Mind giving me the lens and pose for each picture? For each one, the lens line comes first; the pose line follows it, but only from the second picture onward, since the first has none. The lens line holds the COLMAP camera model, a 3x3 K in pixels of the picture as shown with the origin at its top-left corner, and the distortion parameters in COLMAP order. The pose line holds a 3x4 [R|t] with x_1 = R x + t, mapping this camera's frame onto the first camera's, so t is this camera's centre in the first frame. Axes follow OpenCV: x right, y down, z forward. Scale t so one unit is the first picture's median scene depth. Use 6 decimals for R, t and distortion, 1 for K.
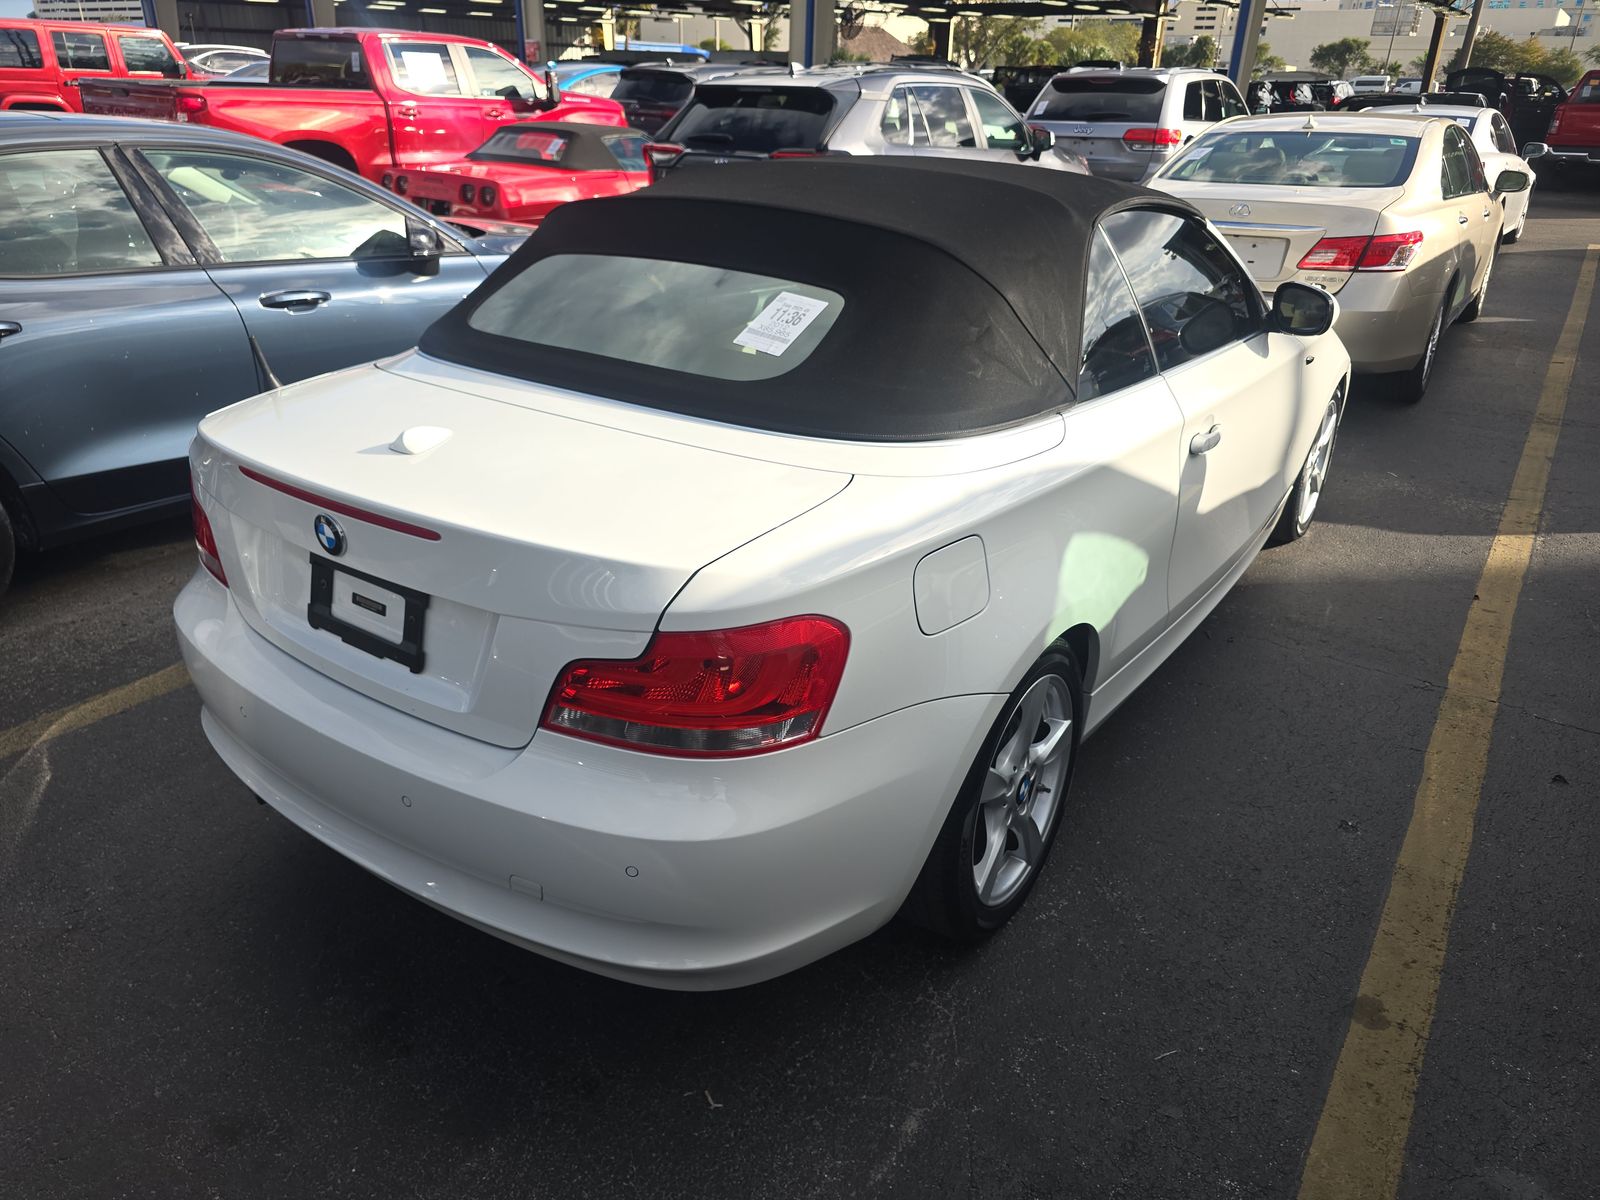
lens RADIAL K [[1084.7, 0, 799.1], [0, 1084.7, 598.9], [0, 0, 1]] dist [0.025645, -0.025139]
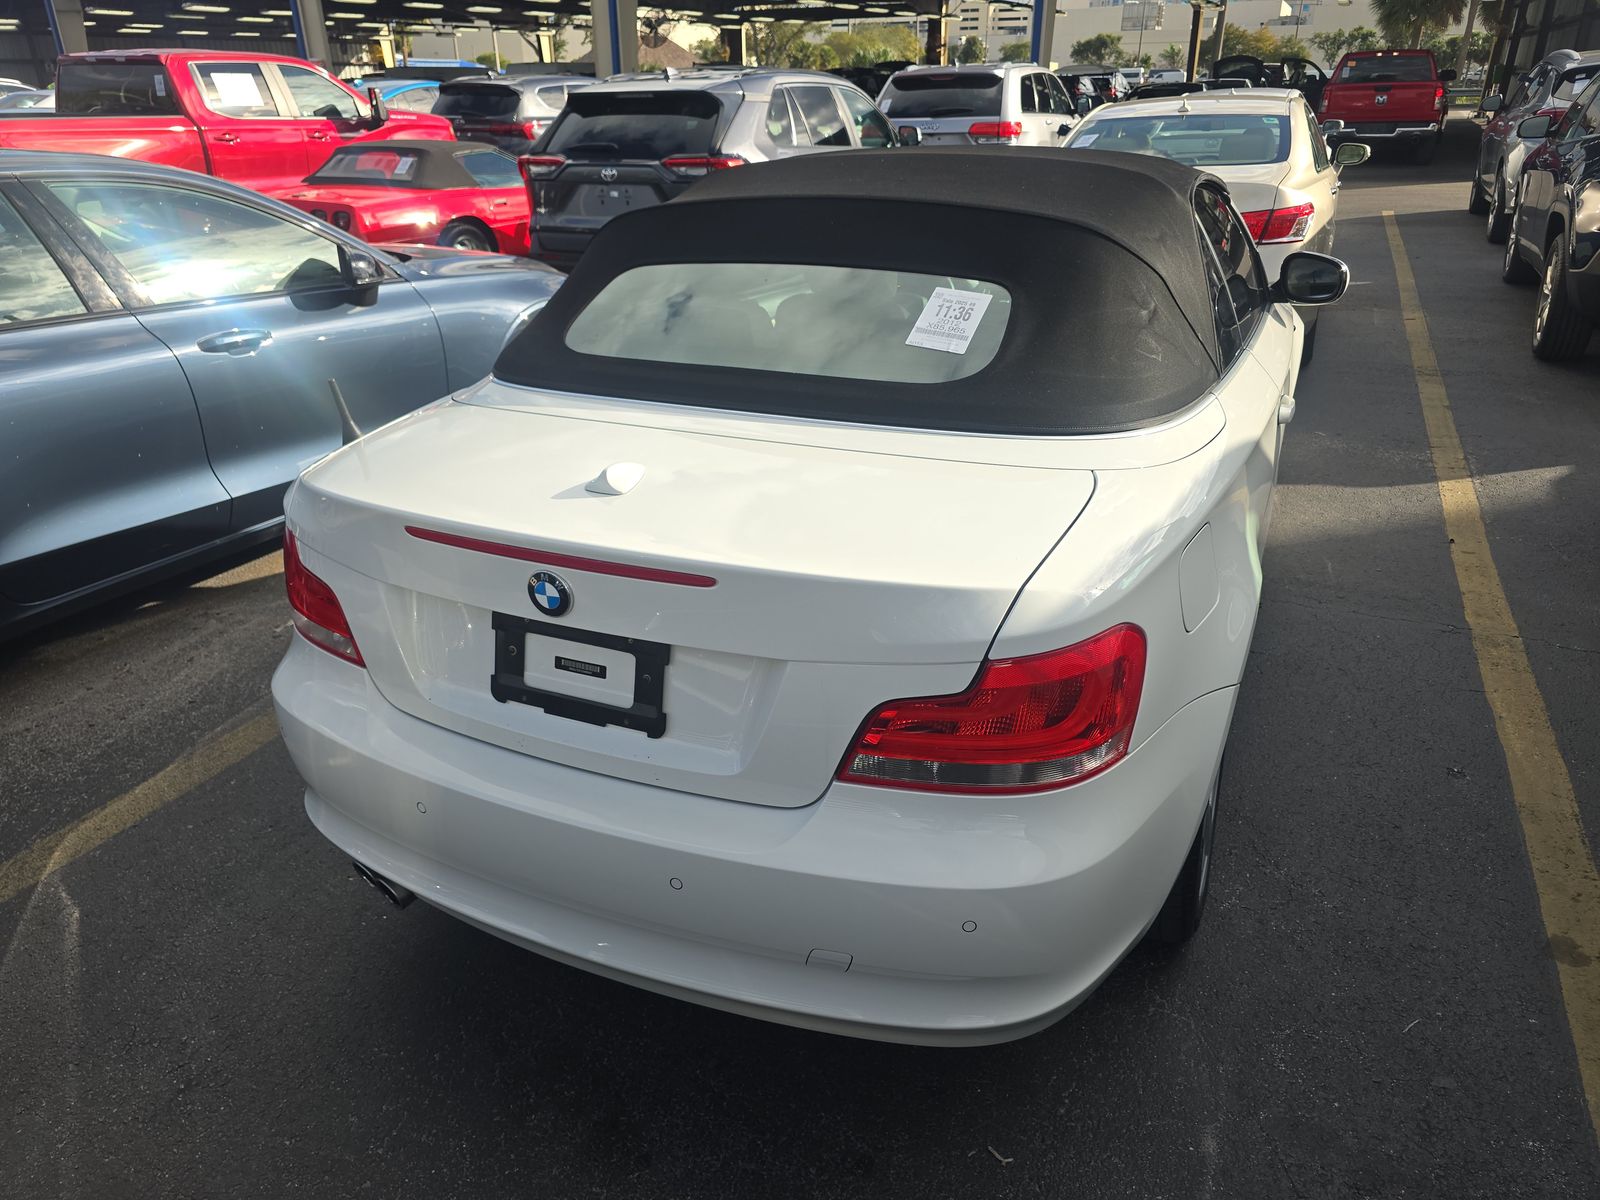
lens RADIAL K [[1084.7, 0, 802.8], [0, 1084.7, 601.0], [0, 0, 1]] dist [0.025645, -0.025139]
pose [[0.983220, -0.107000, 0.147746, -0.176231], [0.107697, 0.994178, 0.003296, -0.016466], [-0.147238, 0.012671, 0.989020, 0.052939]]
